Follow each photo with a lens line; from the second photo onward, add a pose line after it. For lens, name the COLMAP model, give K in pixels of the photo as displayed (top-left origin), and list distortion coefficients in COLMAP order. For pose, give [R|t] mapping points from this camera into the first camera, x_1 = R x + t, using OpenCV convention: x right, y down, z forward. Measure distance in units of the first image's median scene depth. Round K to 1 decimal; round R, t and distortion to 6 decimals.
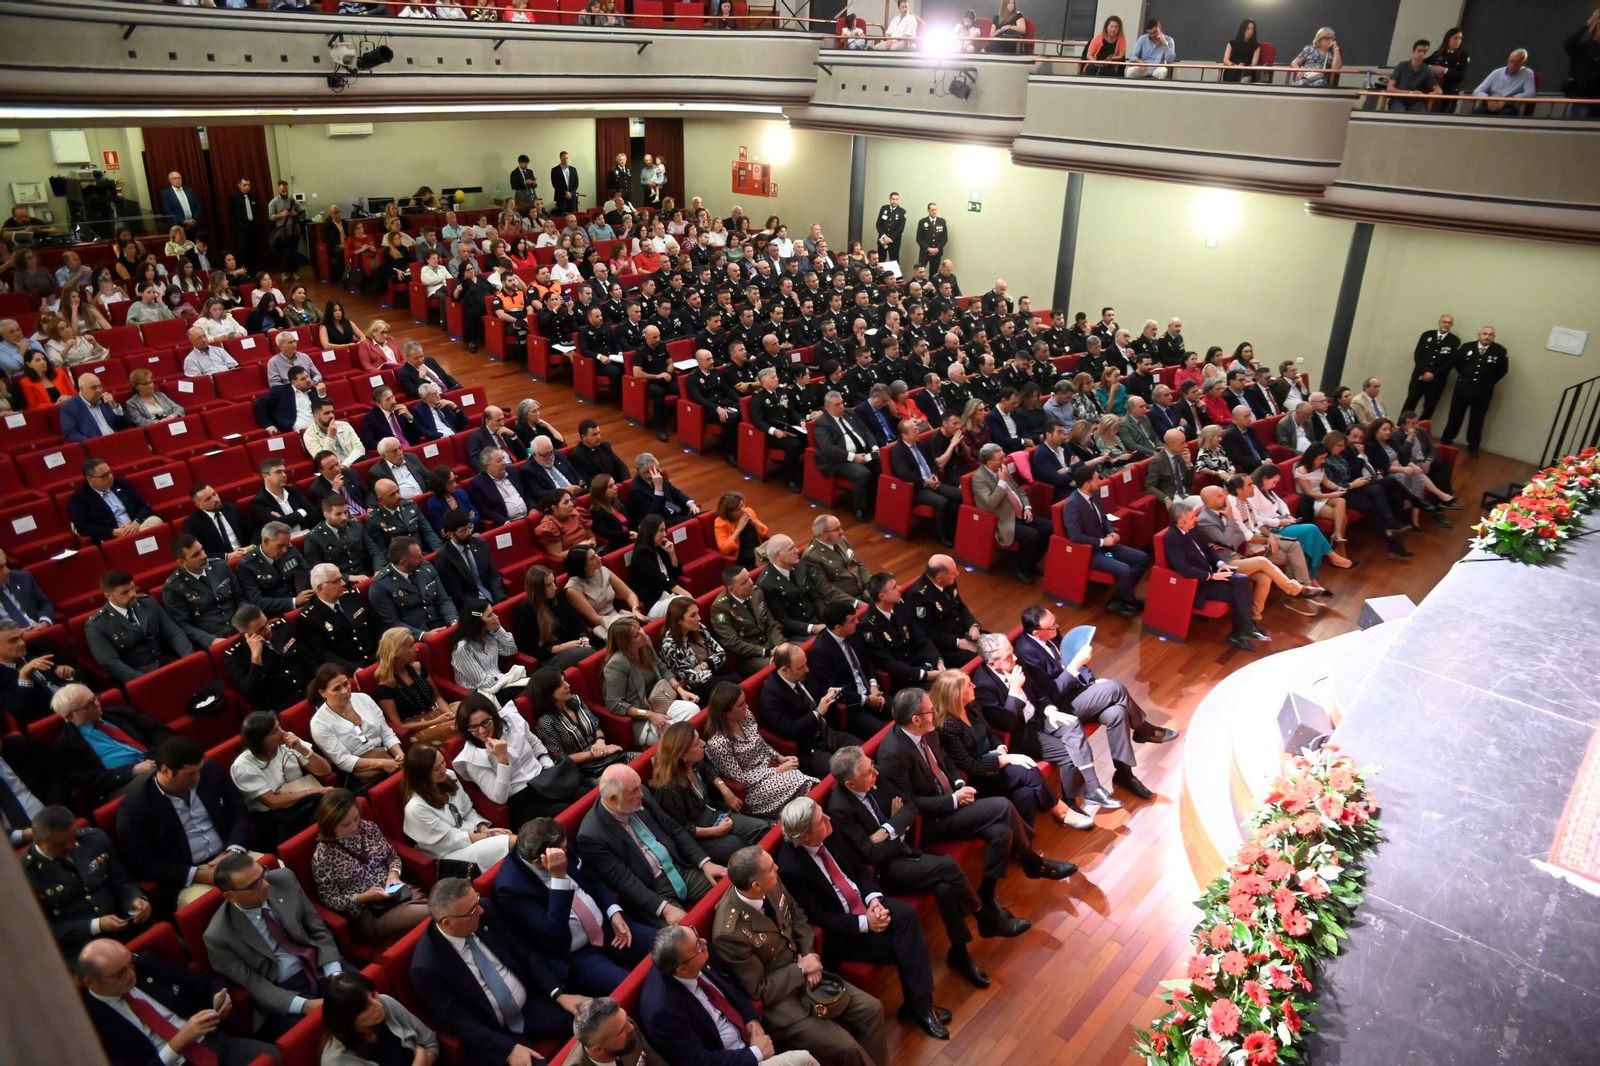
lens RADIAL K [[1095.8, 0, 797.0], [0, 1095.8, 534.1], [0, 0, 1]] dist [-0.038044, 0.018425]
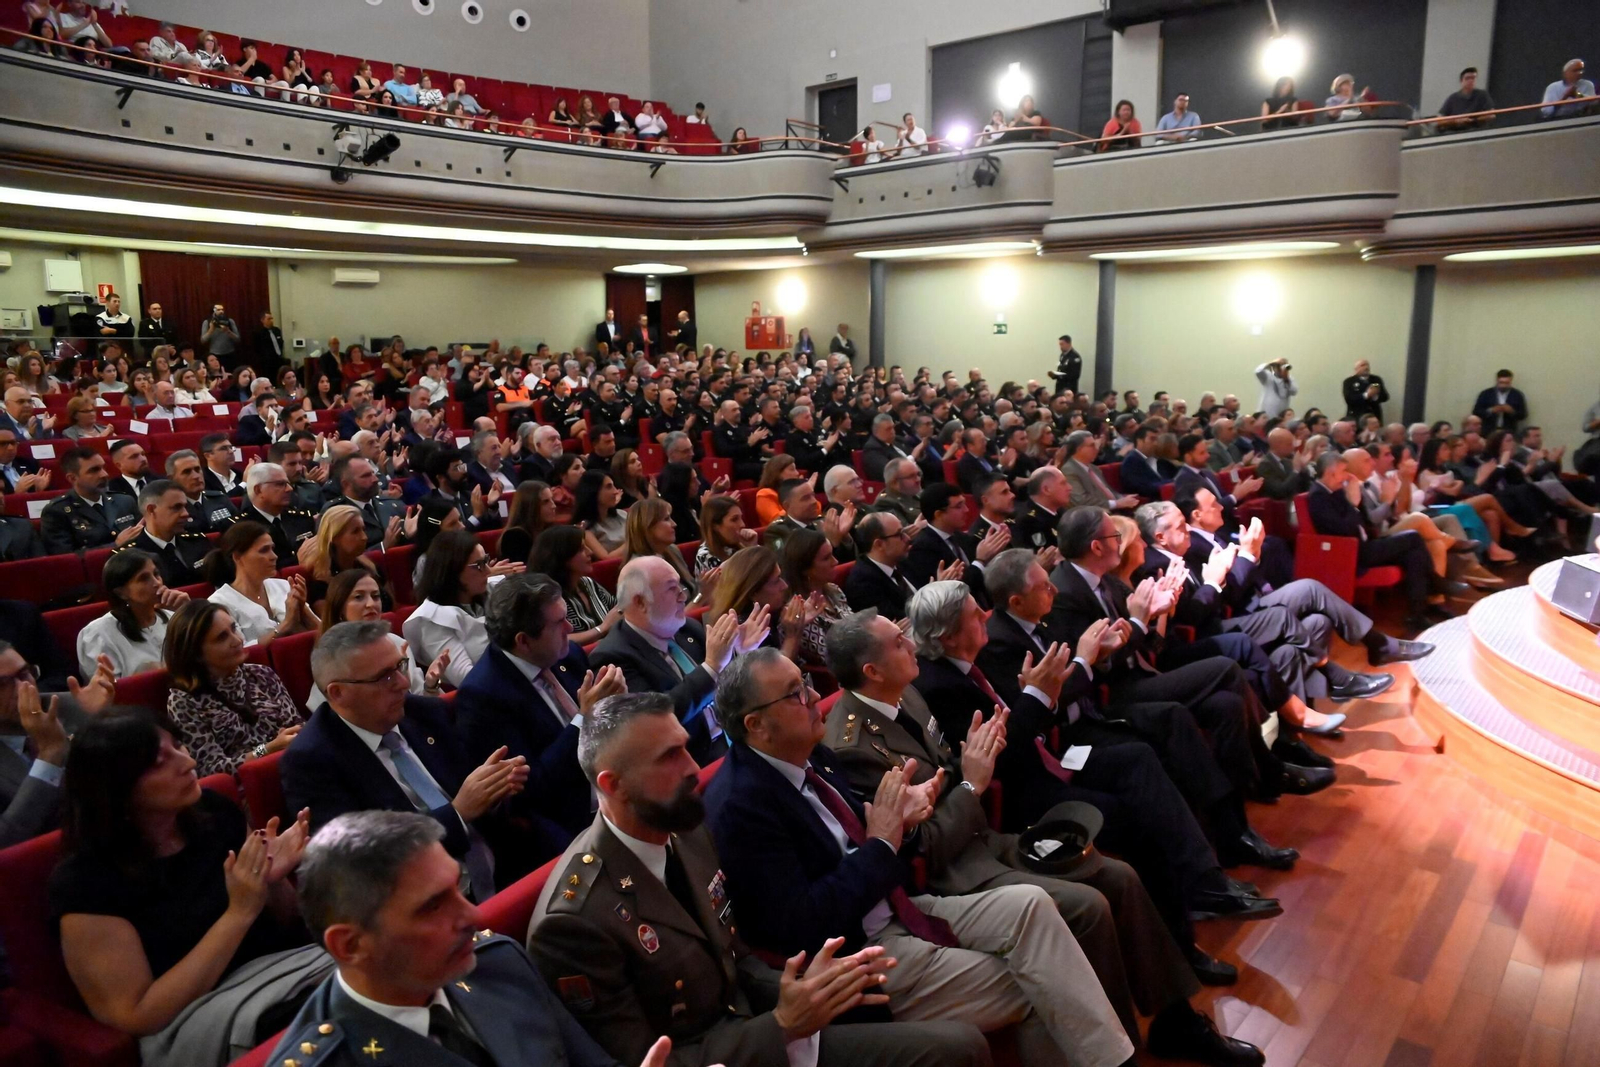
lens RADIAL K [[1095.8, 0, 800.8], [0, 1095.8, 532.9], [0, 0, 1]] dist [-0.038044, 0.018425]
pose [[0.999380, -0.035094, 0.002793, -0.027312], [0.034745, 0.970424, -0.238895, 0.125762], [0.005673, 0.238844, 0.971041, 0.129570]]
